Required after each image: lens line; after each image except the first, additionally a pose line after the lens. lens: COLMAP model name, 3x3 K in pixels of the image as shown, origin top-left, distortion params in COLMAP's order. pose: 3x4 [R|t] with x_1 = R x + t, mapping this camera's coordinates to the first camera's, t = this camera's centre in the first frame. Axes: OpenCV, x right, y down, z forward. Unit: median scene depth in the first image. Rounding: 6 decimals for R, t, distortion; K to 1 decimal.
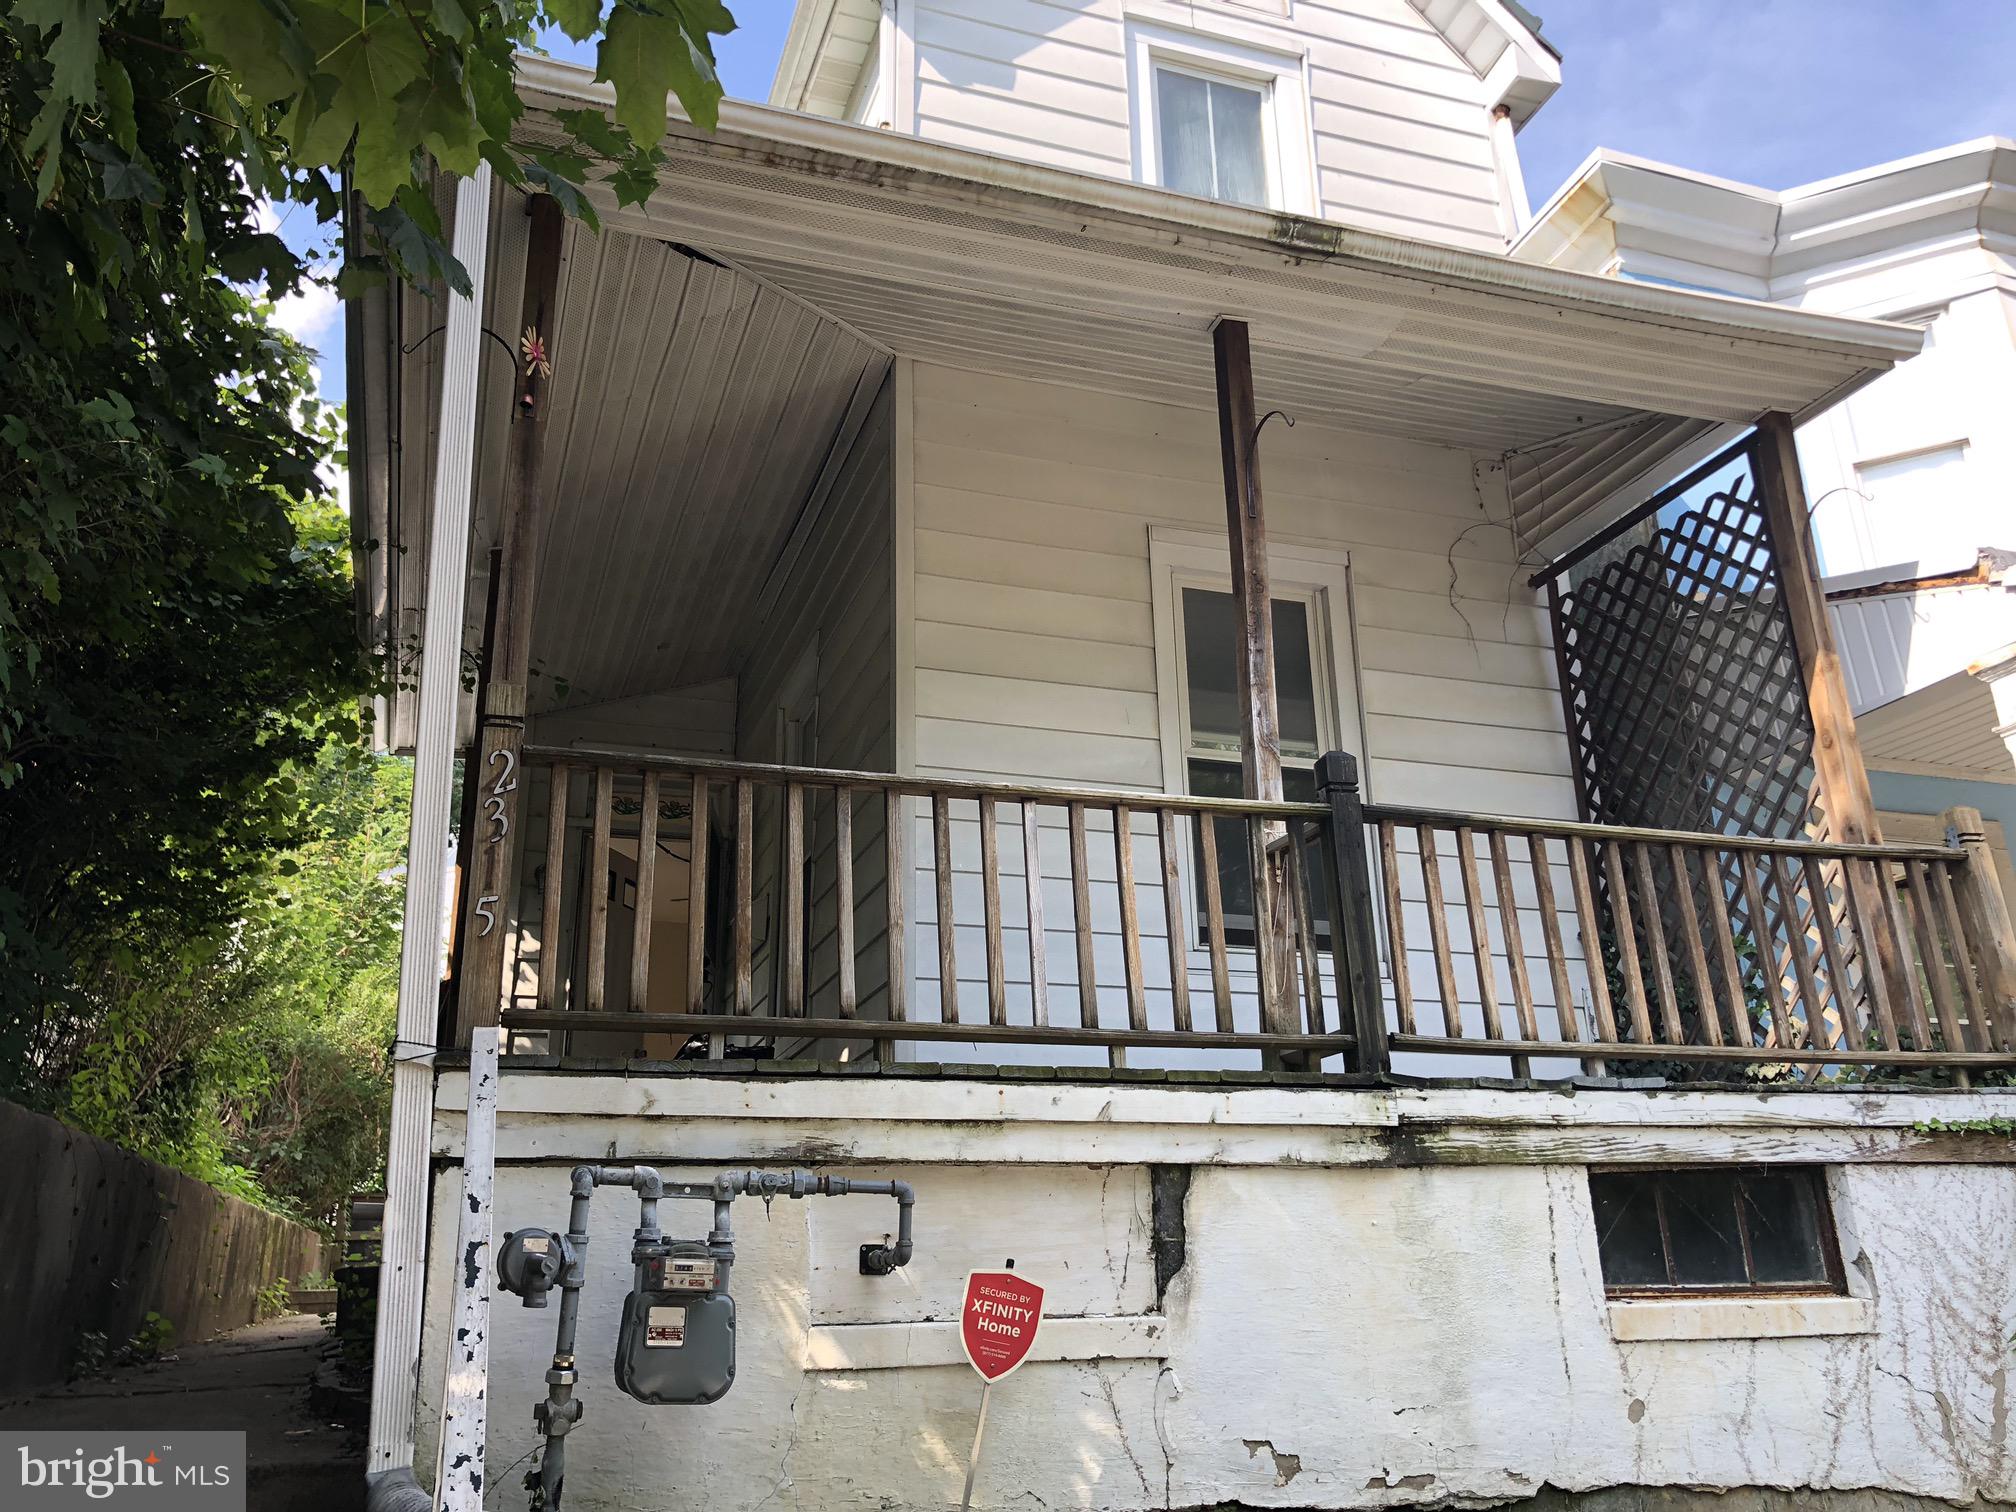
lens RADIAL K [[1661.2, 0, 1004.6], [0, 1661.2, 744.2], [0, 0, 1]] dist [0.013535, -0.017333]
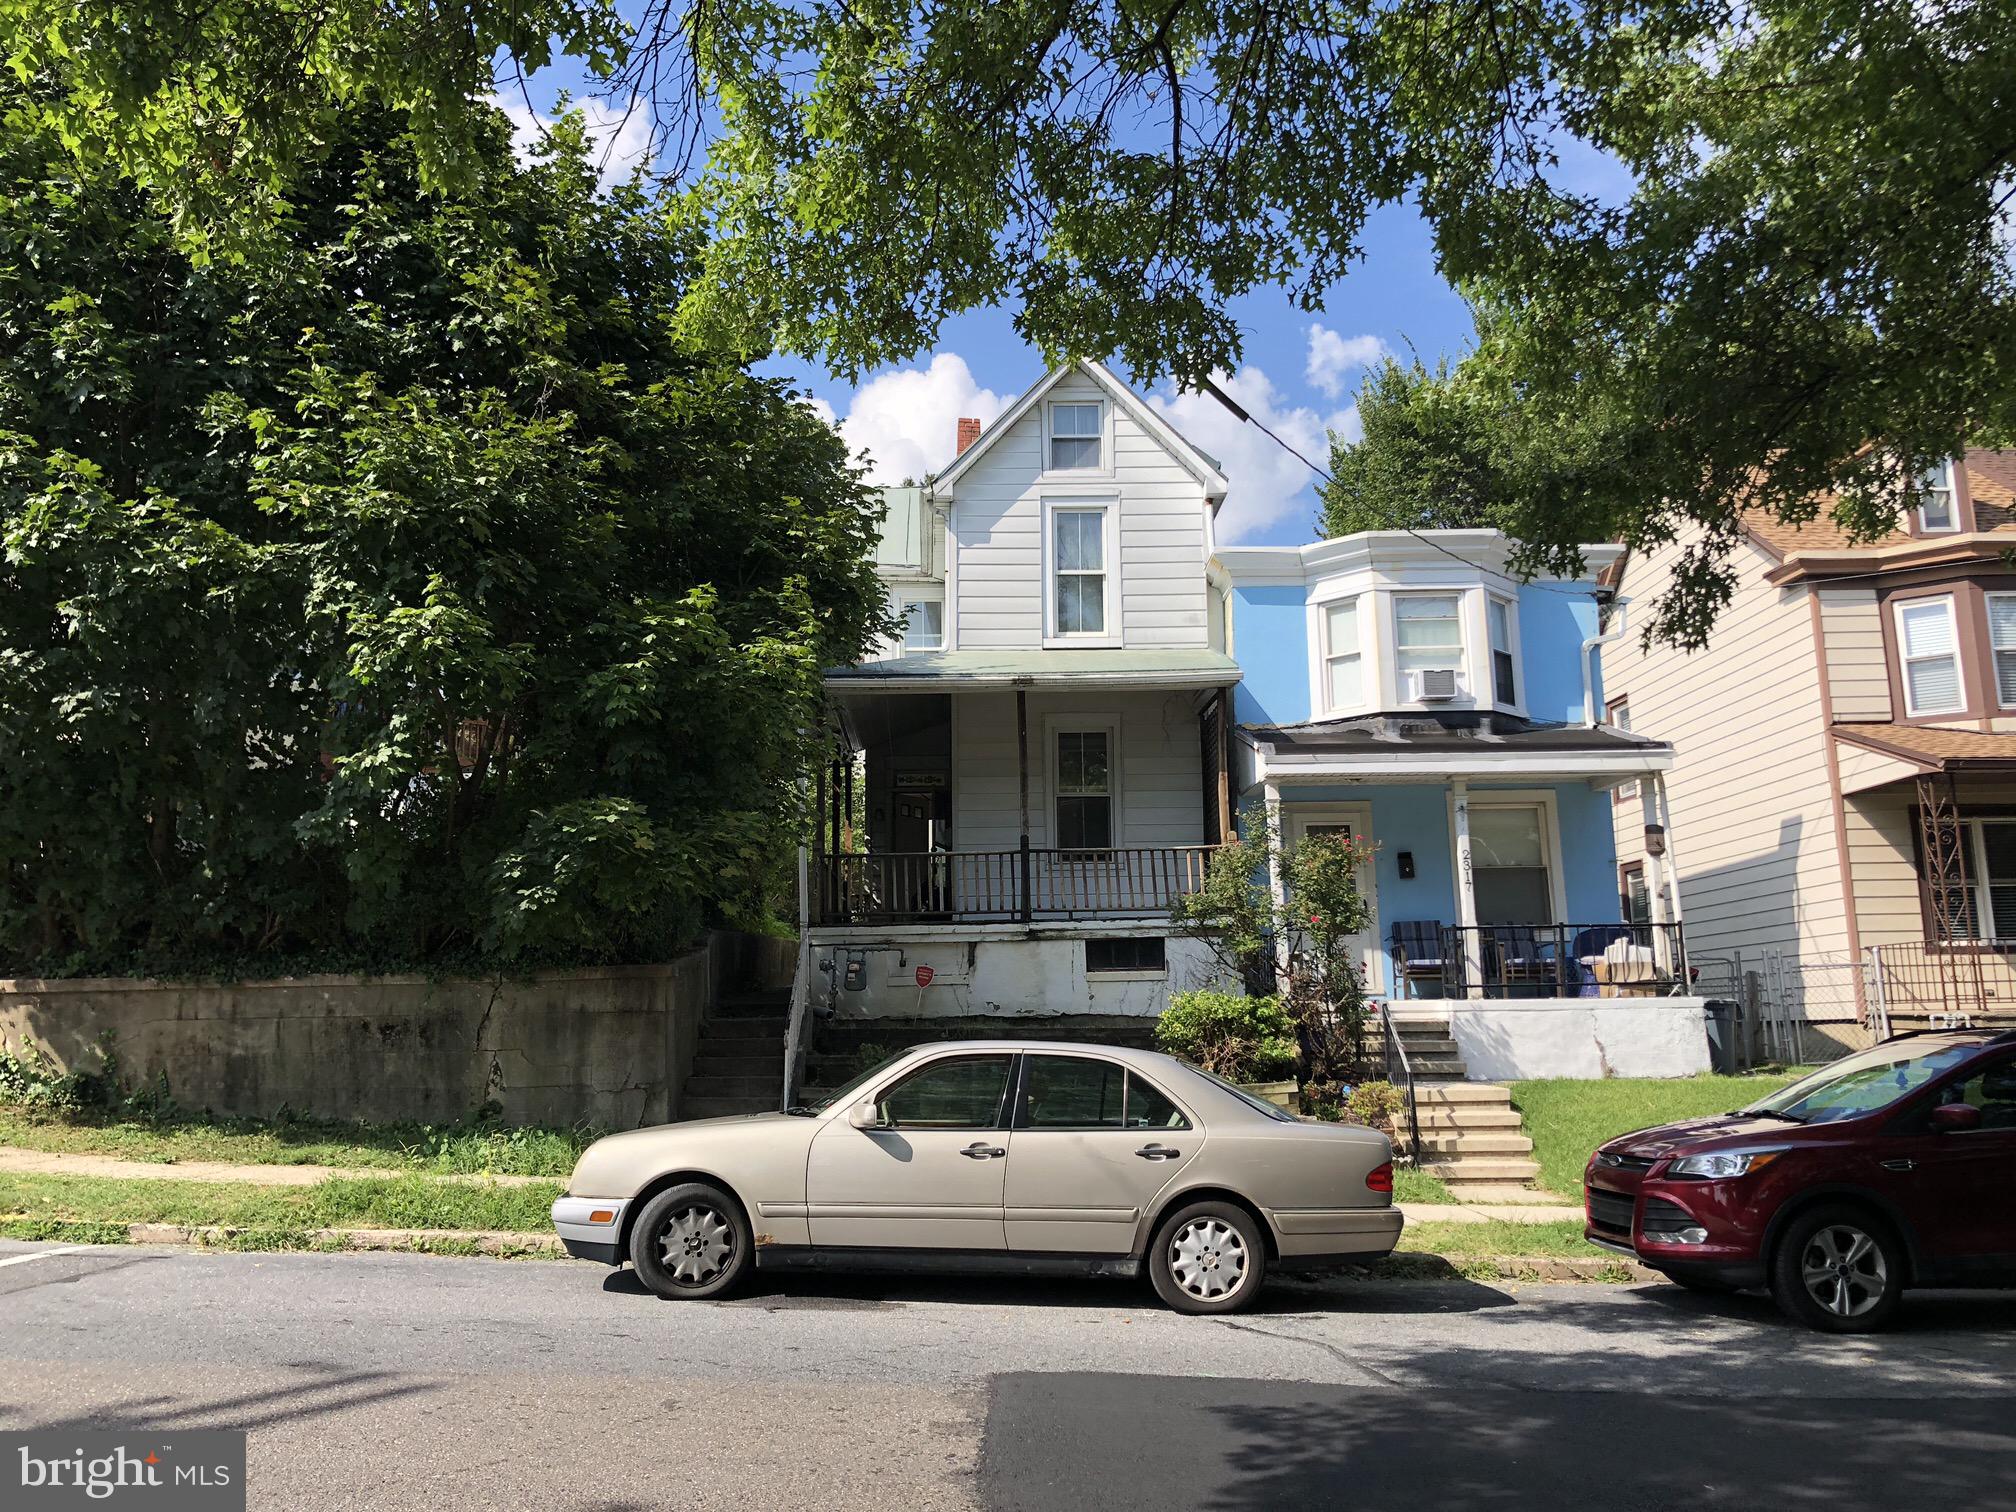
lens RADIAL K [[1661.2, 0, 999.5], [0, 1661.2, 758.9], [0, 0, 1]] dist [0.013535, -0.017333]
pose [[0.954429, -0.041689, -0.295514, 1.358002], [0.096310, 0.980242, 0.172770, -0.882669], [0.282472, -0.193358, 0.939586, -2.725728]]
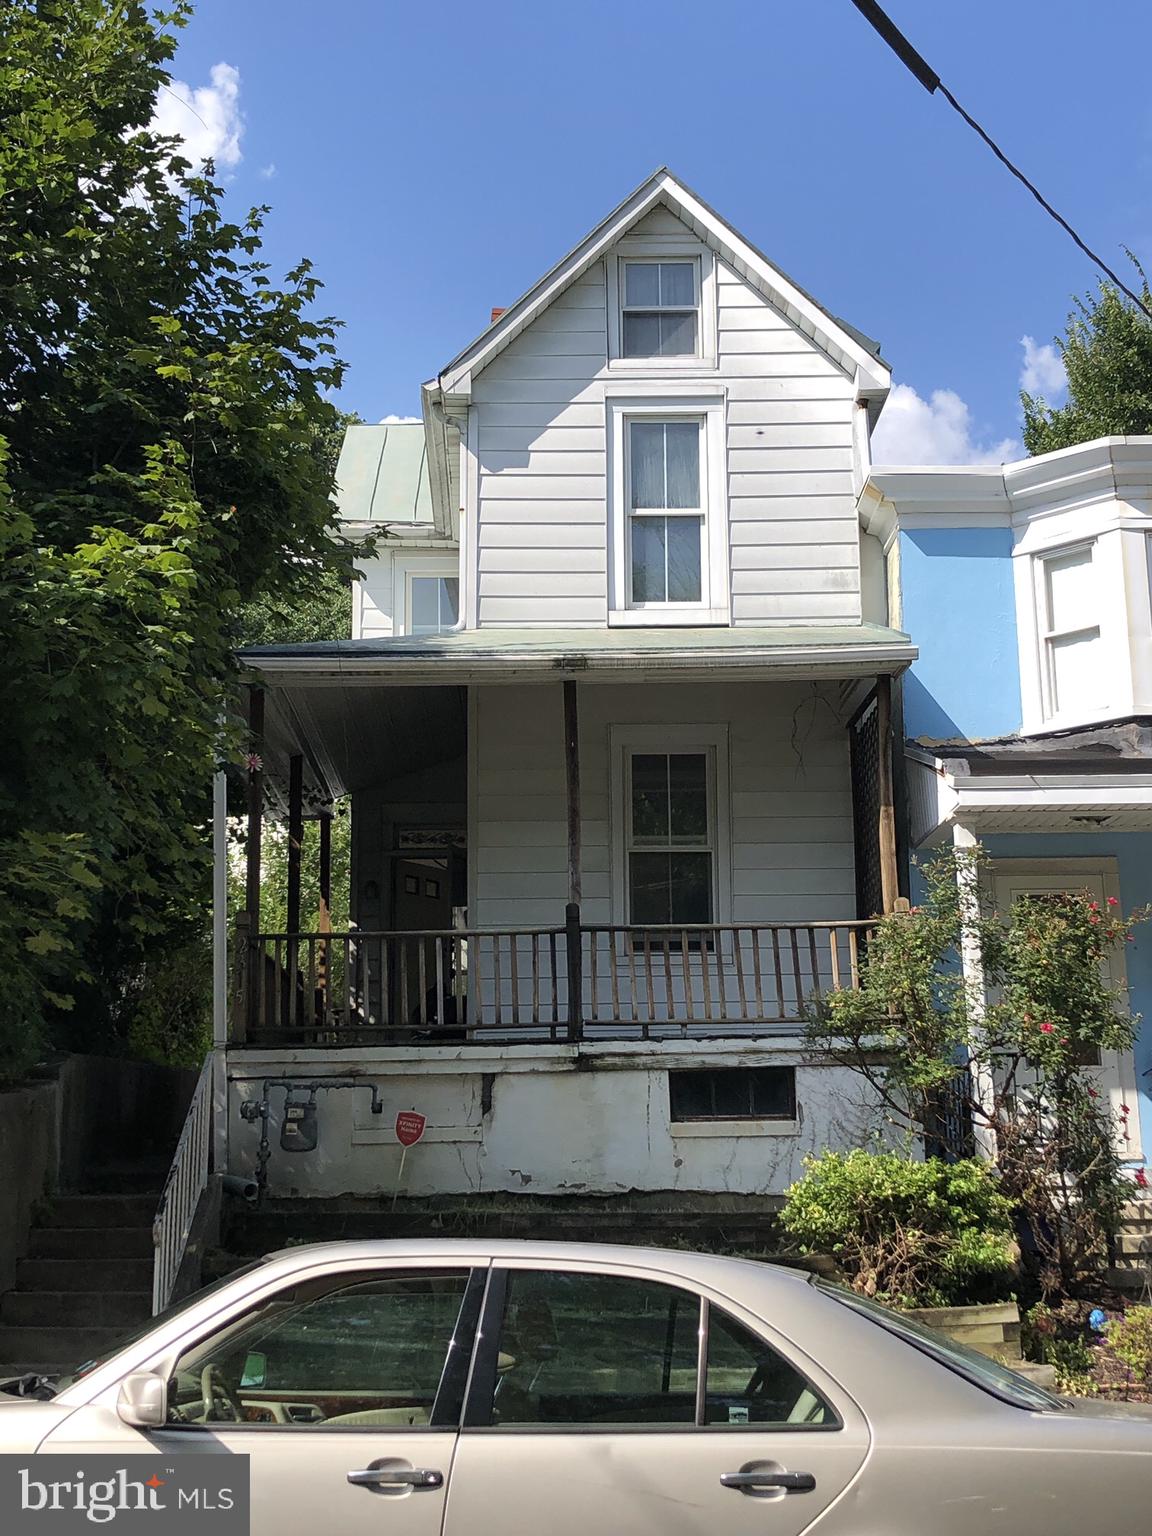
lens RADIAL K [[2085.3, 0, 569.4], [0, 2085.3, 768.0], [0, 0, 1]] dist [0.036589, 0.000000]
pose [[0.950624, -0.055744, -0.305299, 1.198822], [0.097596, 0.987524, 0.123579, -0.597759], [0.294601, -0.147273, 0.944204, -1.940522]]
